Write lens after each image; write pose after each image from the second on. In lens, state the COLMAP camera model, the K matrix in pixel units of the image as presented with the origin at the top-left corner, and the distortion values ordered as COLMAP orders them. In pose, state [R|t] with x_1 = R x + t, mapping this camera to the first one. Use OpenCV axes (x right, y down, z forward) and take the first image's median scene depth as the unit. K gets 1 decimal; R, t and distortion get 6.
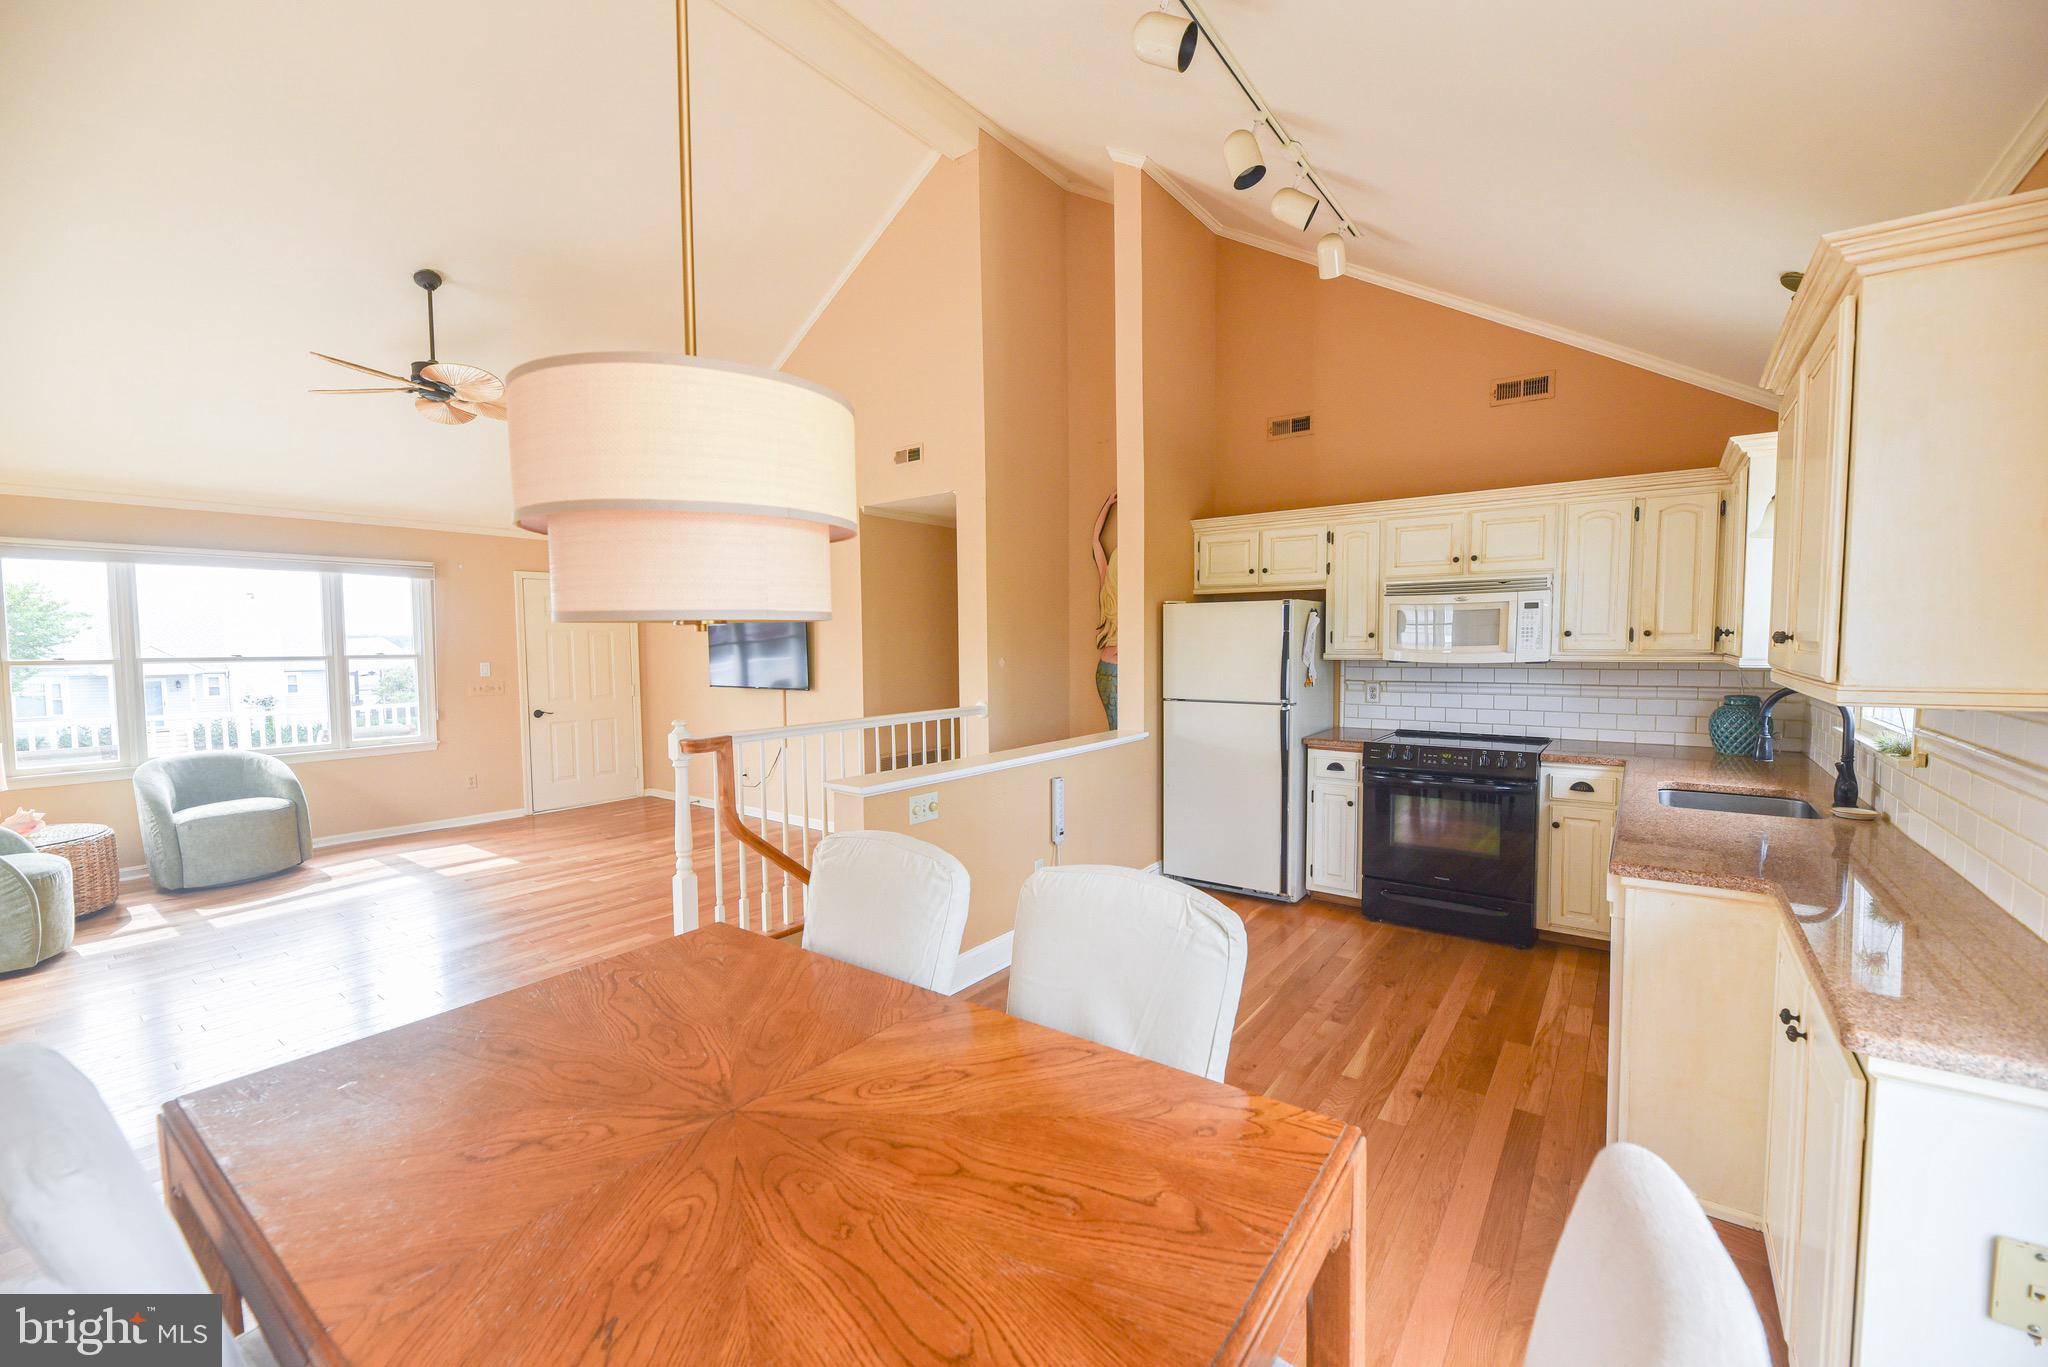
lens RADIAL K [[820.3, 0, 1031.4], [0, 820.3, 690.0], [0, 0, 1]] dist [0.001067, -0.000161]
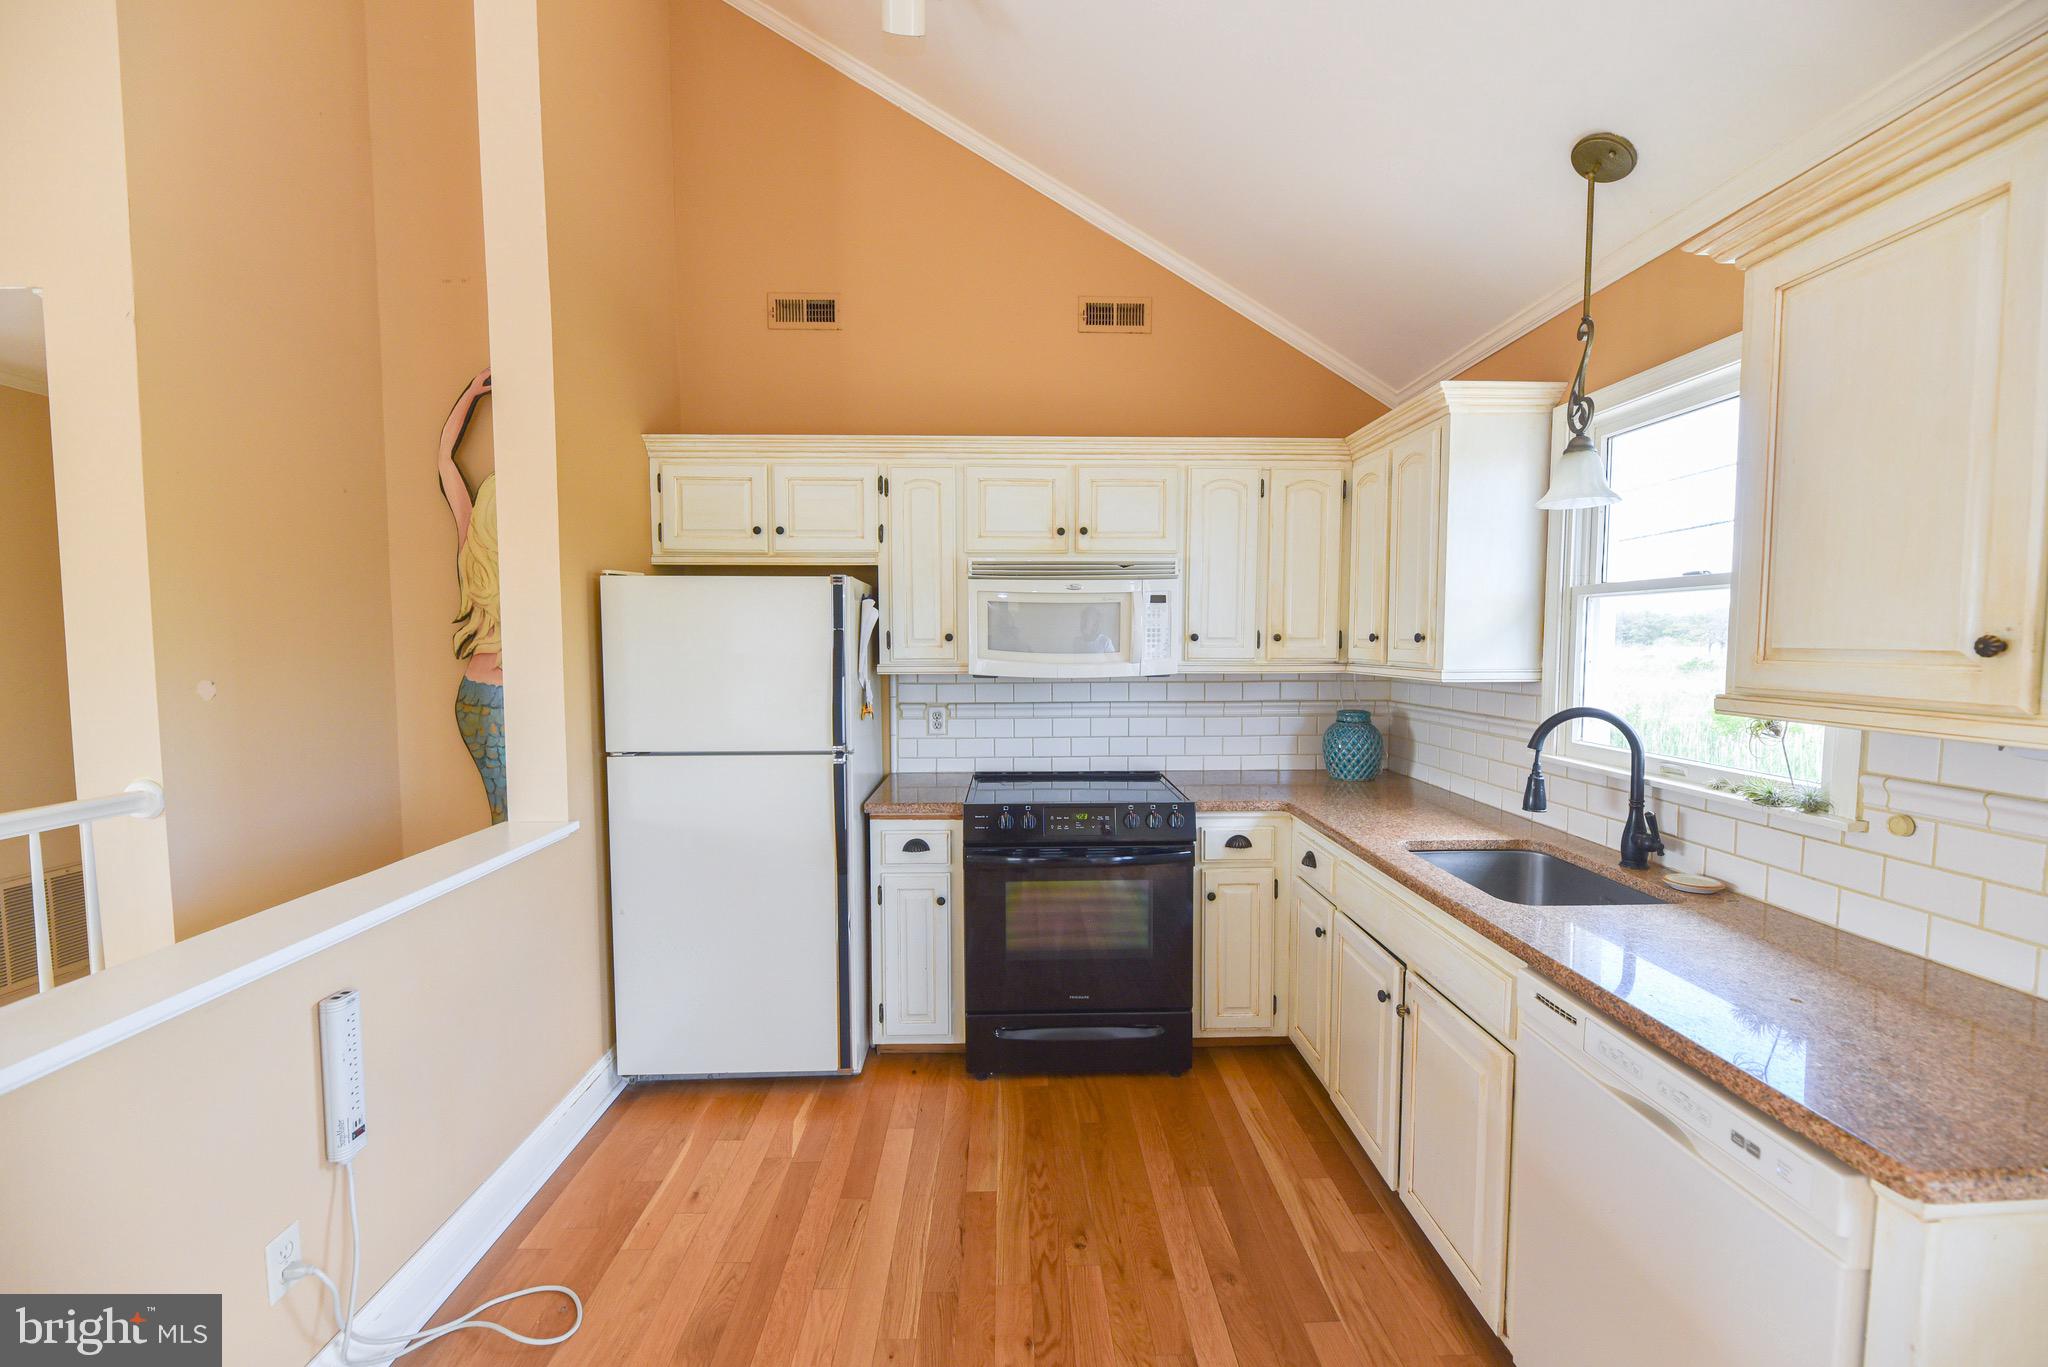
lens RADIAL K [[842.1, 0, 1032.8], [0, 842.1, 689.3], [0, 0, 1]] dist [-0.000882, -0.000322]
pose [[0.781982, -0.030634, 0.622547, 0.041767], [0.033388, 0.999416, 0.007240, -0.028245], [-0.622405, 0.015124, 0.782549, 0.438988]]
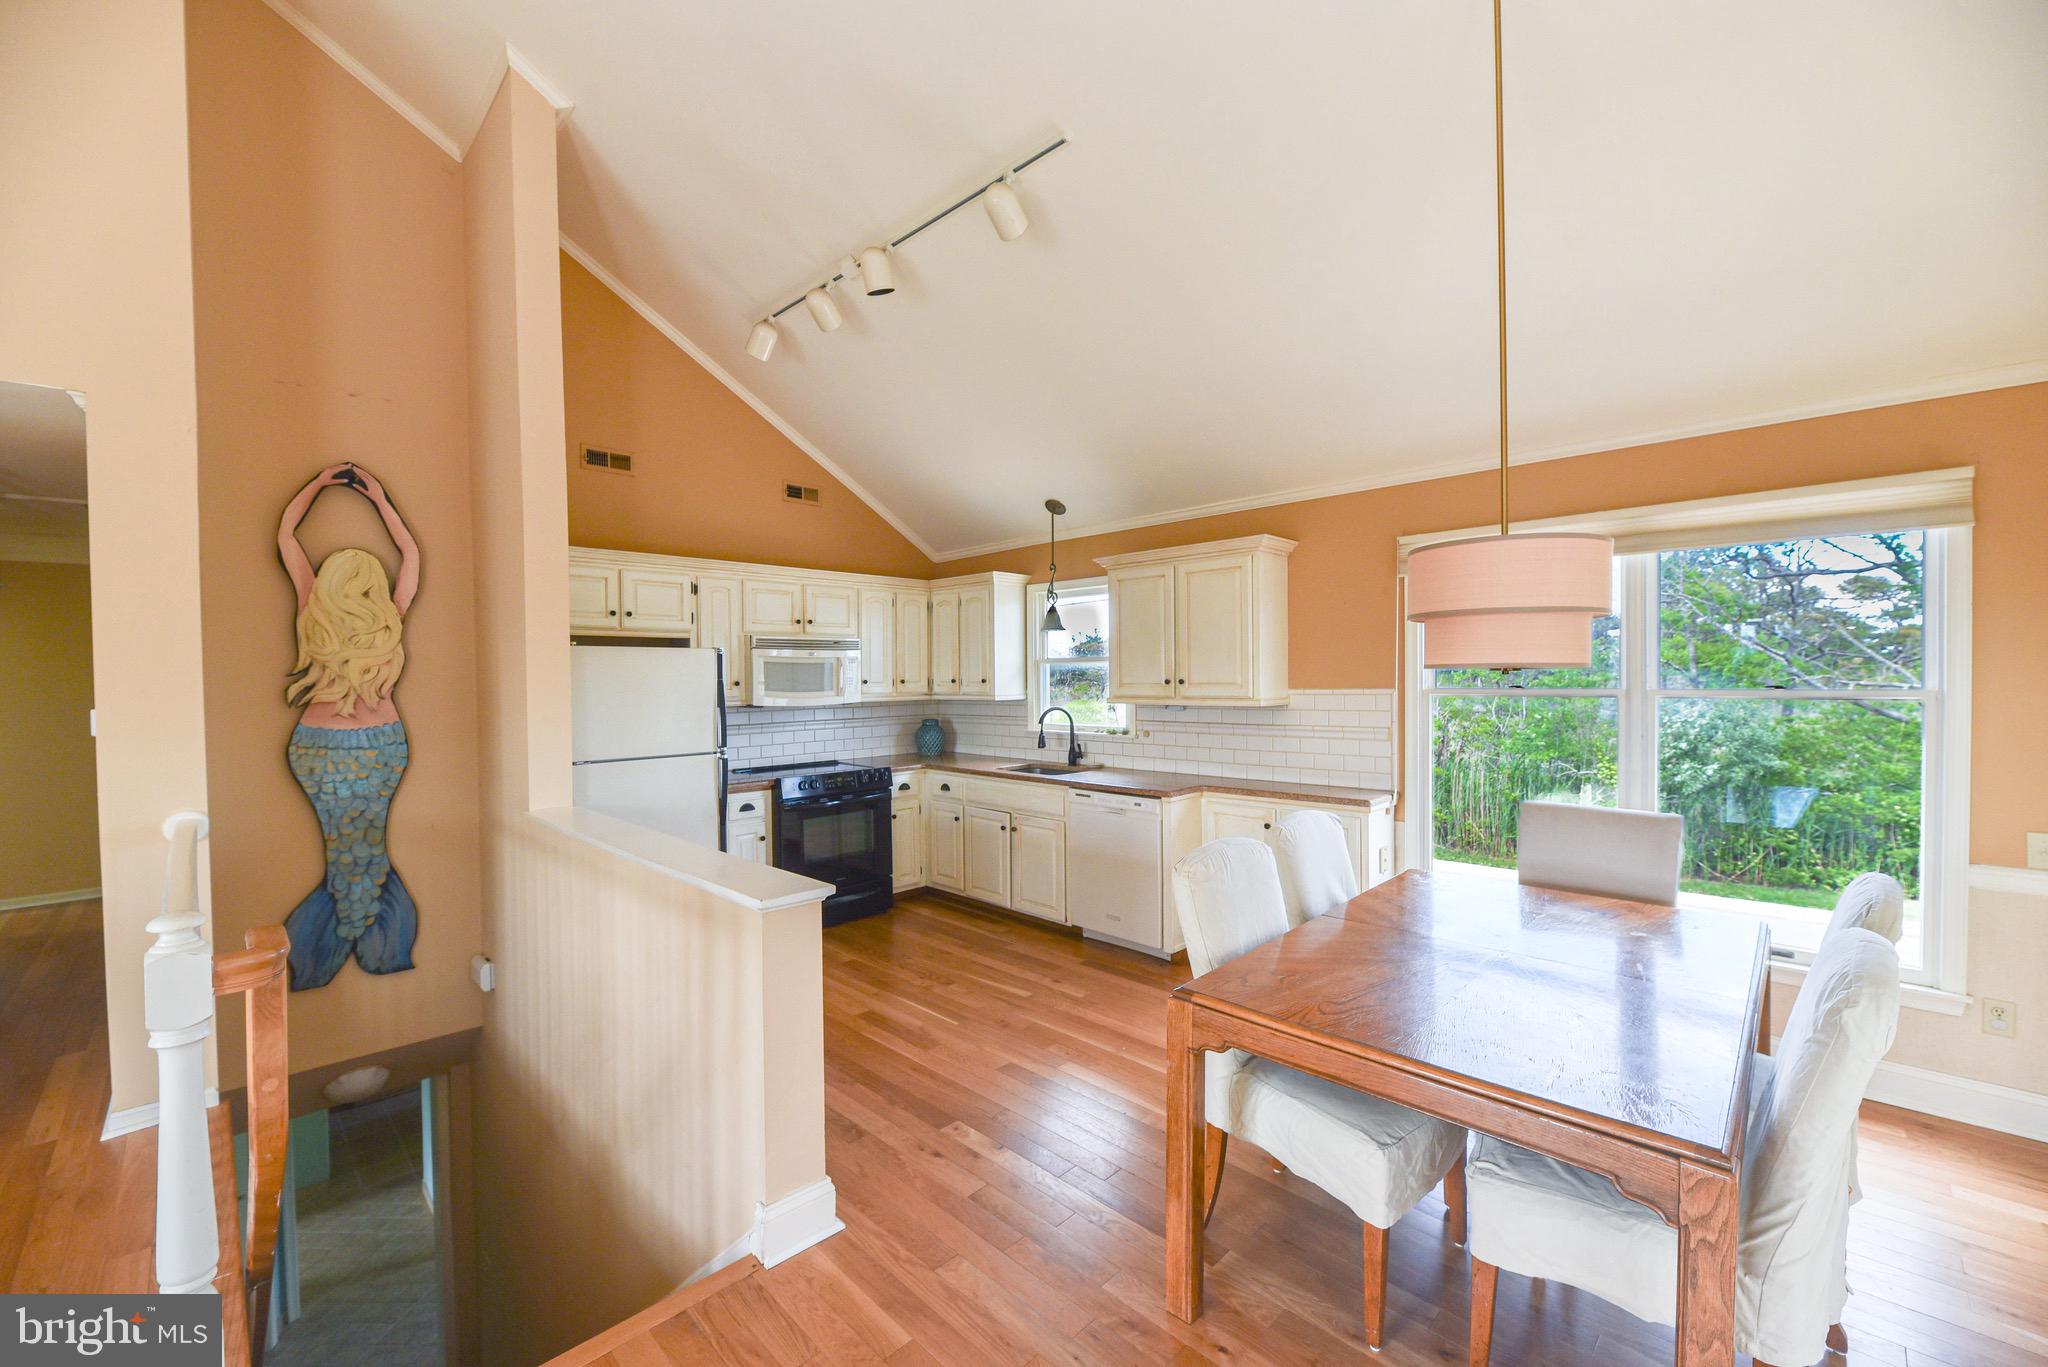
lens RADIAL K [[817.4, 0, 1032.3], [0, 817.4, 687.4], [0, 0, 1]] dist [0.001186, -0.000027]
pose [[0.134067, -0.005999, 0.990954, -0.630327], [0.071237, 0.997453, -0.003599, -0.031213], [-0.988408, 0.071076, 0.134153, 0.486996]]
